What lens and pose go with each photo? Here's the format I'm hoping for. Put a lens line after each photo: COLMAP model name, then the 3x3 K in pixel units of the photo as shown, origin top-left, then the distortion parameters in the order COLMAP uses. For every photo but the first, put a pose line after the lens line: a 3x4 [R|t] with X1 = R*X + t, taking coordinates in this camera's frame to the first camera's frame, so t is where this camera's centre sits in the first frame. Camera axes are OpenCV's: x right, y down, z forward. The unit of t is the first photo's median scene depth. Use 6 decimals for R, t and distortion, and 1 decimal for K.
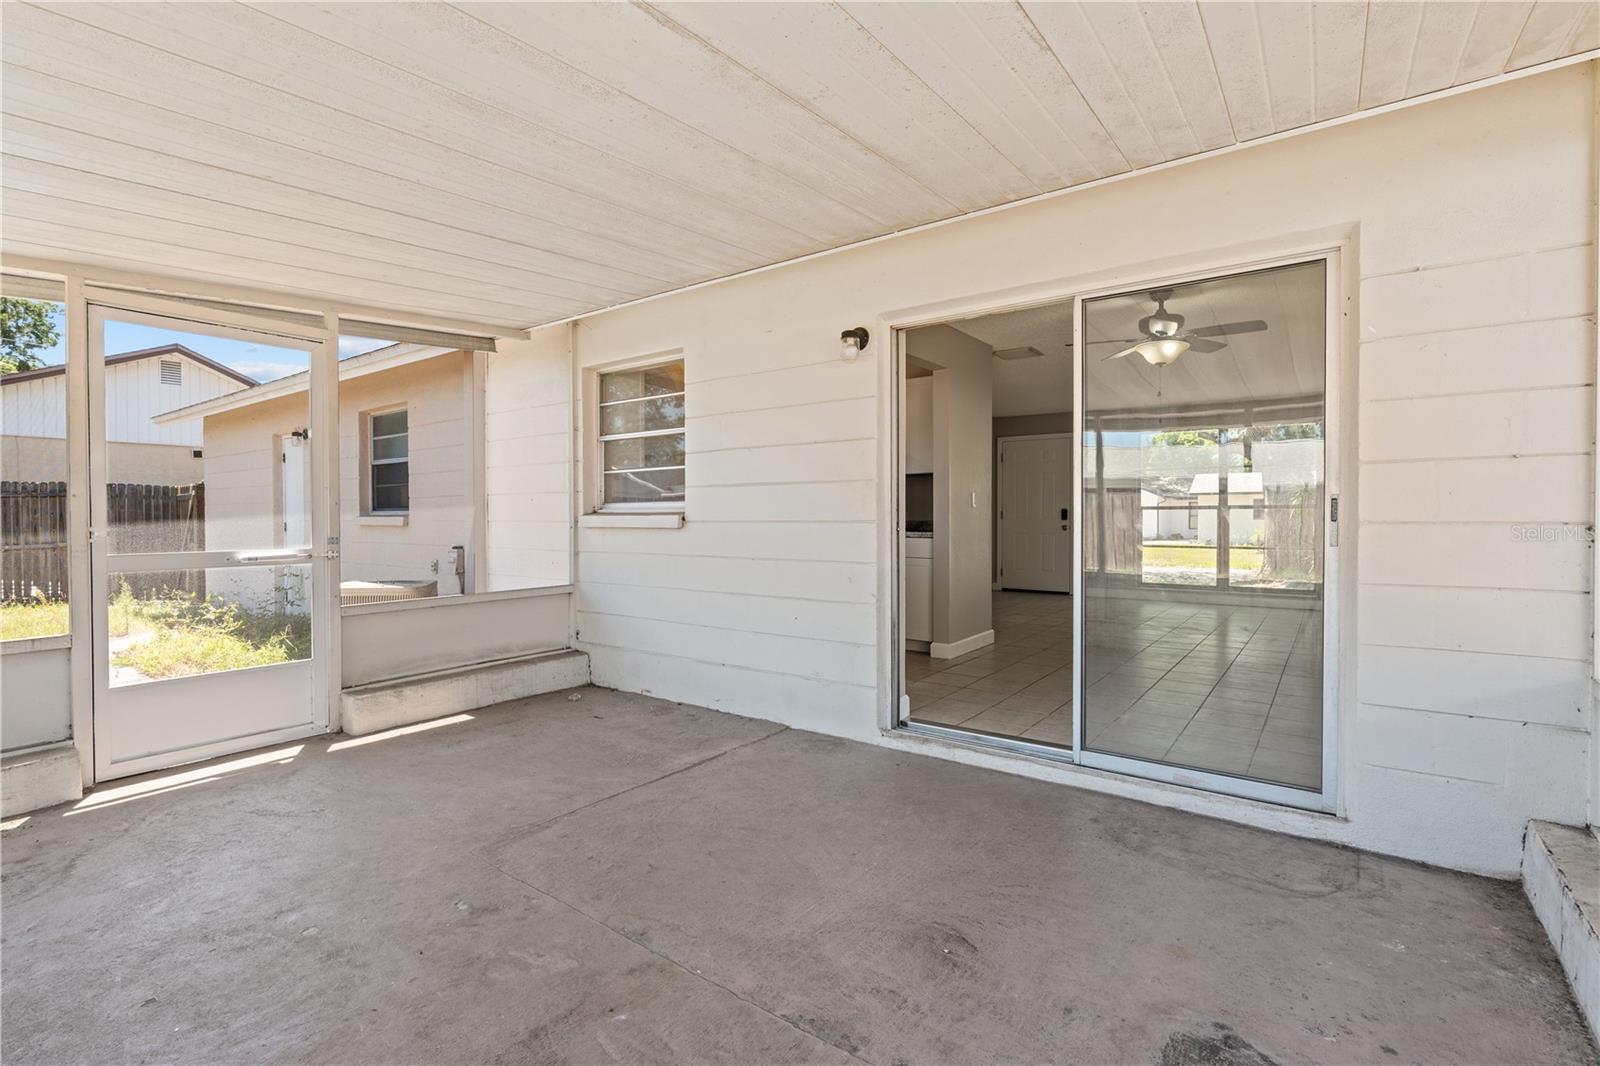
lens RADIAL K [[722.0, 0, 805.2], [0, 722.0, 522.8], [0, 0, 1]] dist [-0.007652, 0.002503]
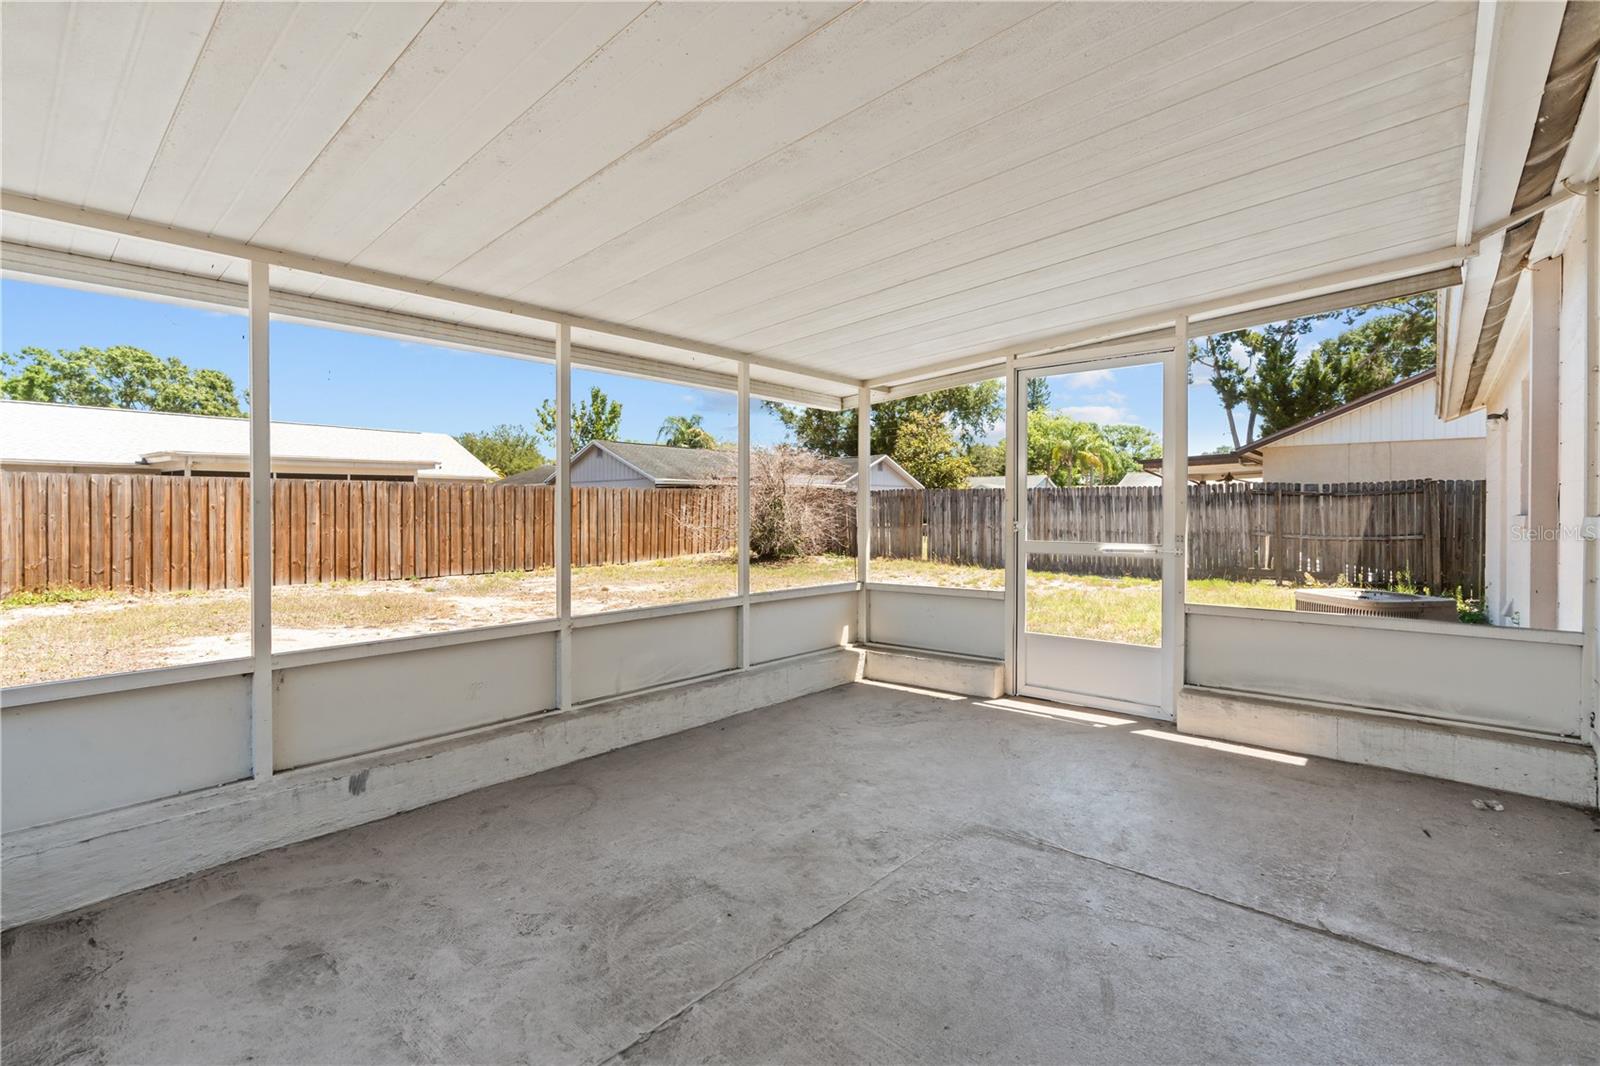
lens RADIAL K [[722.0, 0, 793.8], [0, 722.0, 512.3], [0, 0, 1]] dist [-0.007652, 0.002503]
pose [[-0.081478, 0.003854, -0.996668, 0.485383], [-0.010957, 0.999929, 0.004763, -0.013451], [0.996615, 0.011309, -0.081430, 0.608921]]
